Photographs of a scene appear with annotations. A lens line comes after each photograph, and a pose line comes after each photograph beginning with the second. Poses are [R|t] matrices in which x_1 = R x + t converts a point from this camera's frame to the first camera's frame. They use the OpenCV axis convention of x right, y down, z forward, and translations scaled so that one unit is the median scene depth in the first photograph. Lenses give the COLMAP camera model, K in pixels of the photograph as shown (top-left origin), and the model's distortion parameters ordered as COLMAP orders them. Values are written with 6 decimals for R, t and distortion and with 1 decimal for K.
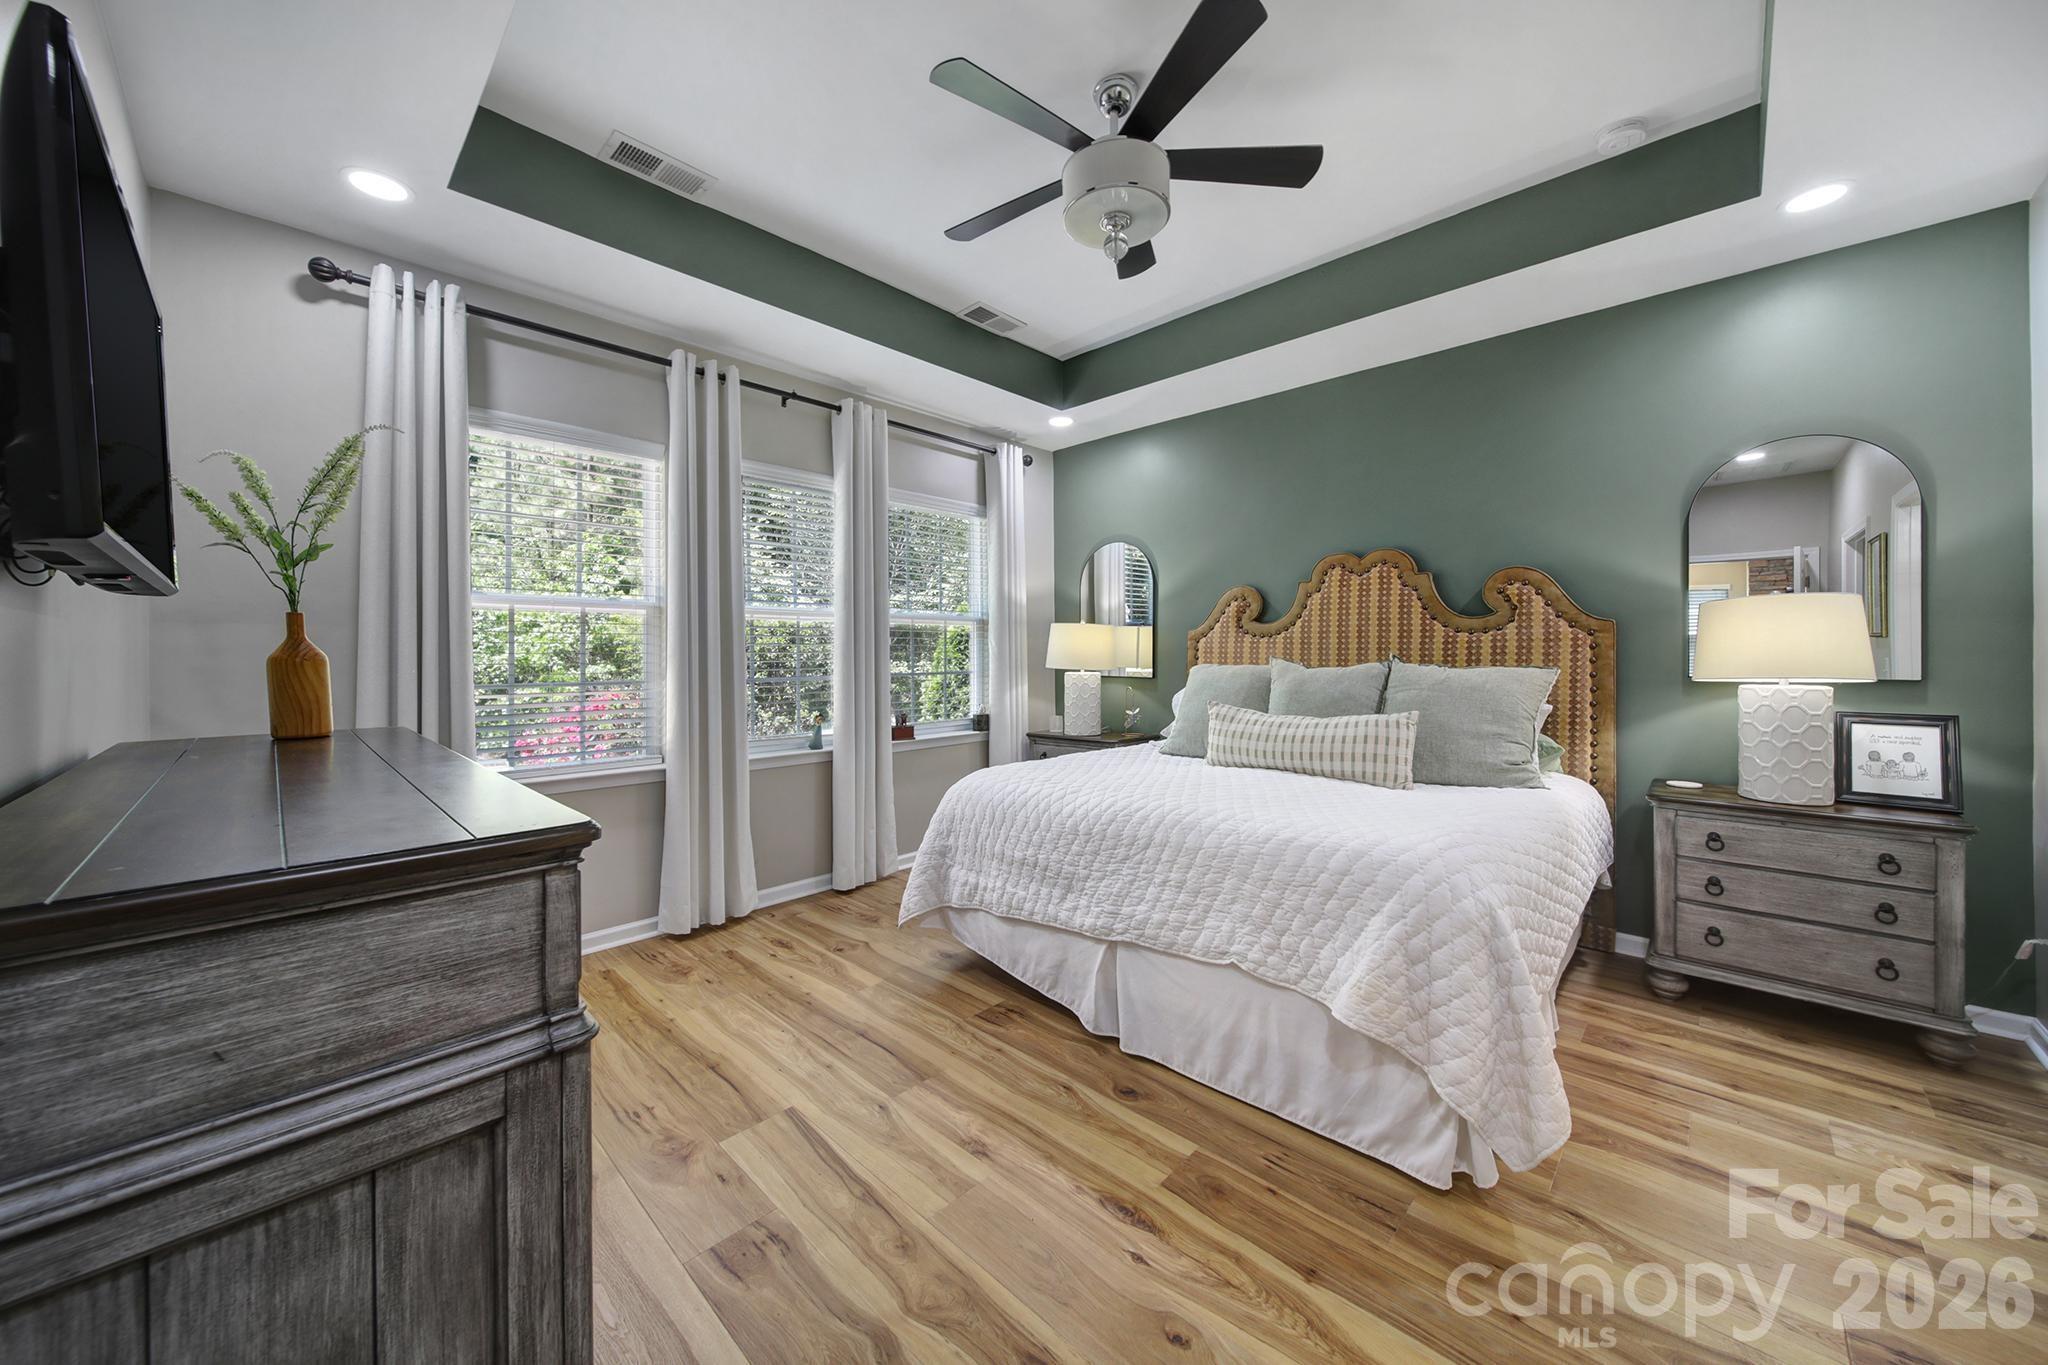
lens RADIAL K [[720.7, 0, 1025.9], [0, 720.7, 662.7], [0, 0, 1]] dist [-0.005051, -0.000024]
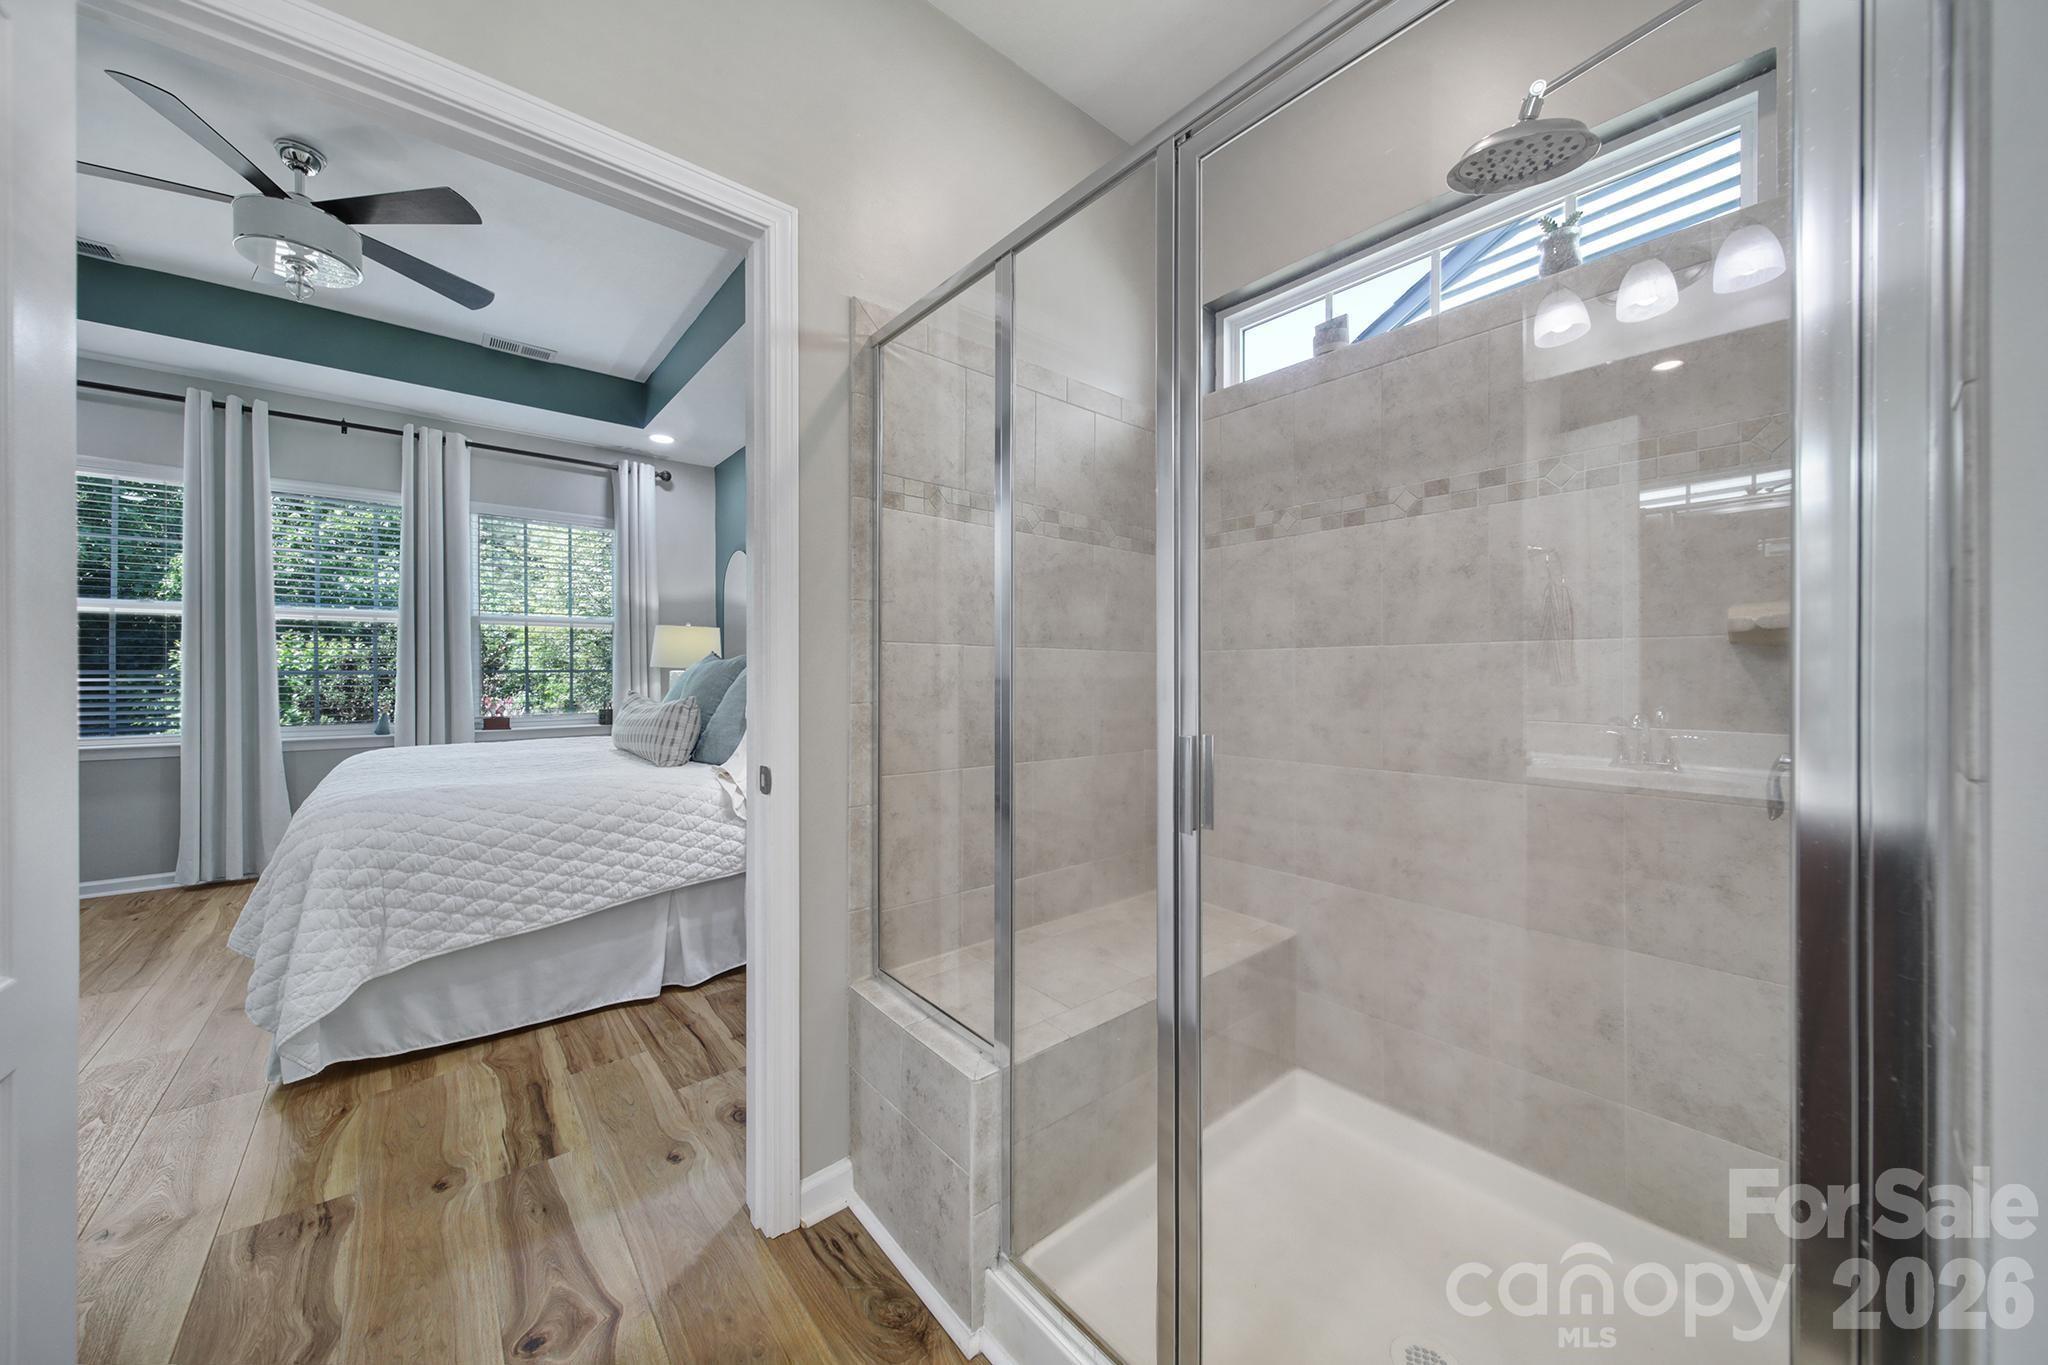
lens RADIAL K [[718.1, 0, 1021.7], [0, 718.1, 672.7], [0, 0, 1]] dist [0.000927, -0.001506]
pose [[0.995255, 0.006116, -0.097111, 0.929809], [-0.006830, 0.999952, -0.007029, 0.028136], [0.097063, 0.007659, 0.995249, -0.028149]]
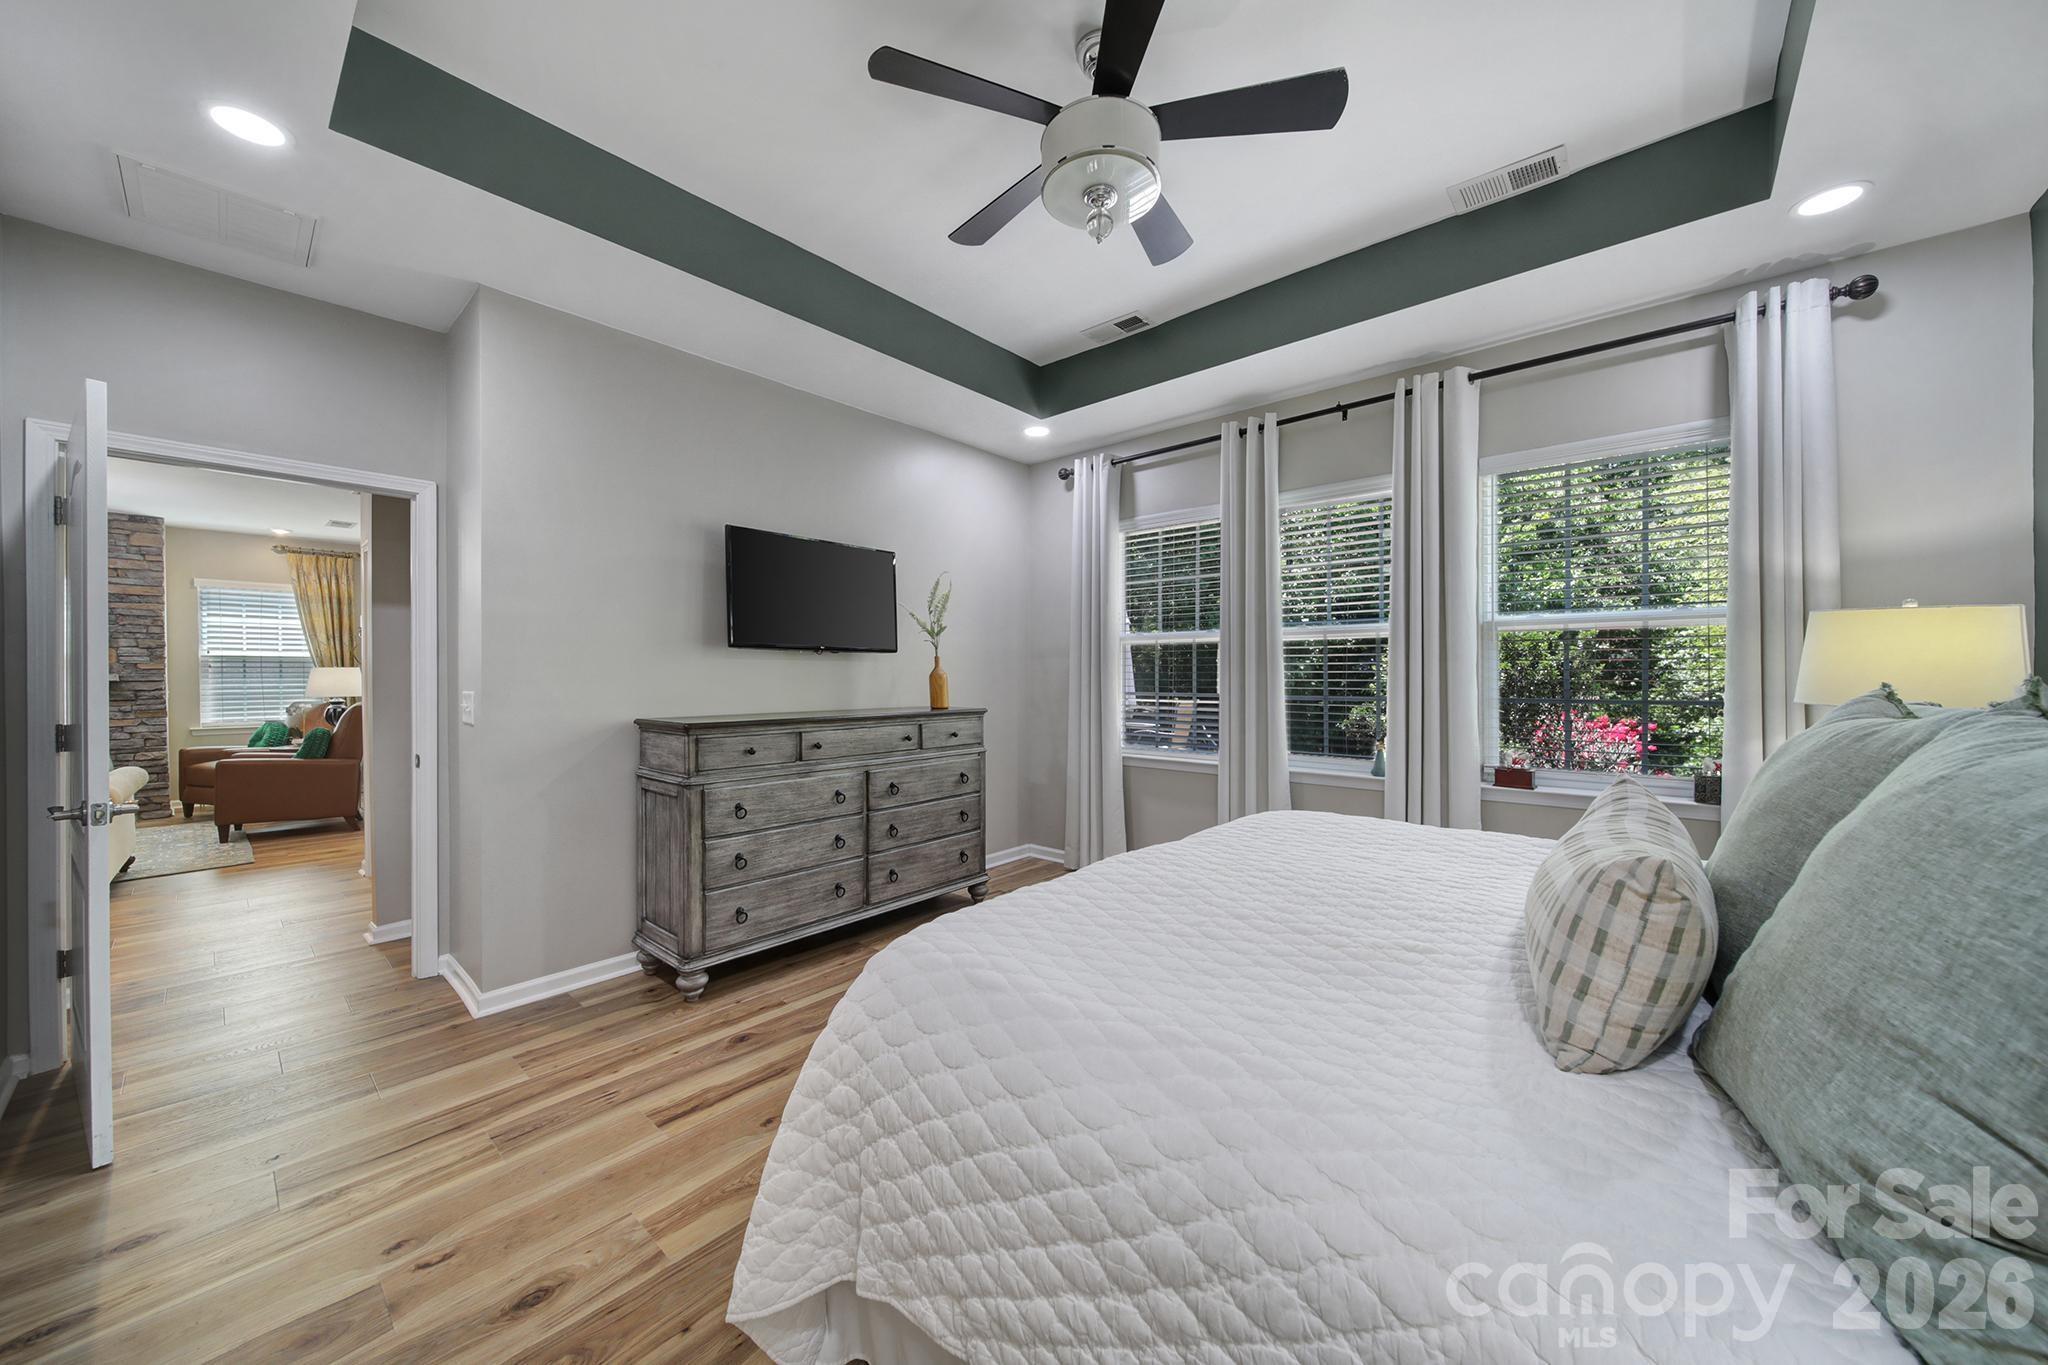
lens RADIAL K [[718.1, 0, 1030.0], [0, 718.1, 681.7], [0, 0, 1]] dist [0.000927, -0.001506]
pose [[0.058830, 0.016395, -0.998133, 0.686101], [-0.008294, 0.999839, 0.015934, -0.011216], [0.998234, 0.007341, 0.058957, 0.566333]]
